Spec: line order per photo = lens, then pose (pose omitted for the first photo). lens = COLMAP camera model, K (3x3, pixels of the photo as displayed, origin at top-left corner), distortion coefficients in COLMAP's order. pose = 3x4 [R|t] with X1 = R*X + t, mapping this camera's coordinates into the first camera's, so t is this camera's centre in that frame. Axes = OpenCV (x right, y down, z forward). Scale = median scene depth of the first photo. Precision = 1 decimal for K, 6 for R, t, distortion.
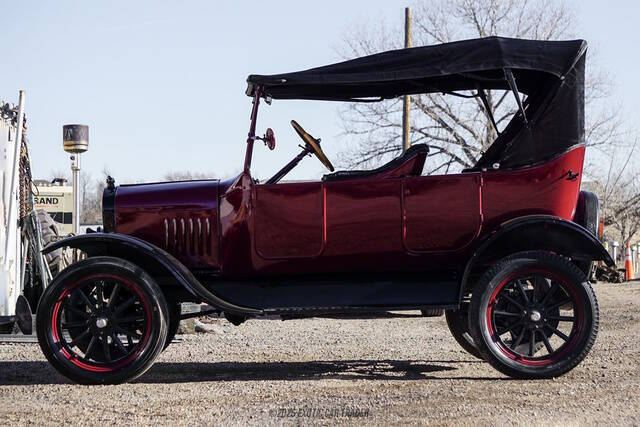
lens RADIAL K [[2101.8, 0, 320.0], [0, 2101.8, 213.5], [0, 0, 1]] dist [-0.076867, 0.992721]
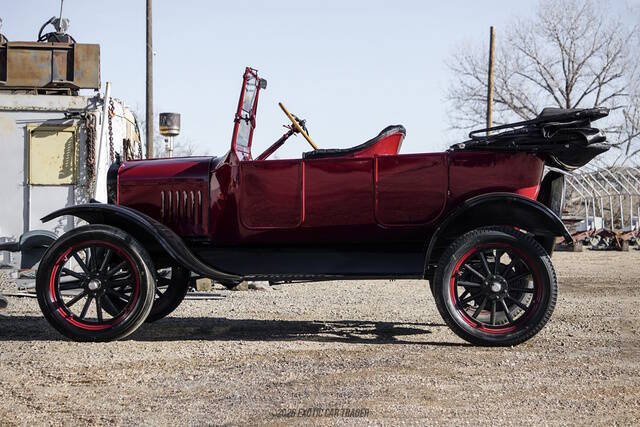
lens RADIAL K [[1576.5, 0, 287.1], [0, 1576.5, 196.4], [0, 0, 1]] dist [0.059963, 1.033030]
pose [[0.993900, 0.014769, -0.109290, 0.082687], [-0.014366, 0.999887, 0.004477, 0.000654], [0.109344, -0.002880, 0.994000, 0.188262]]
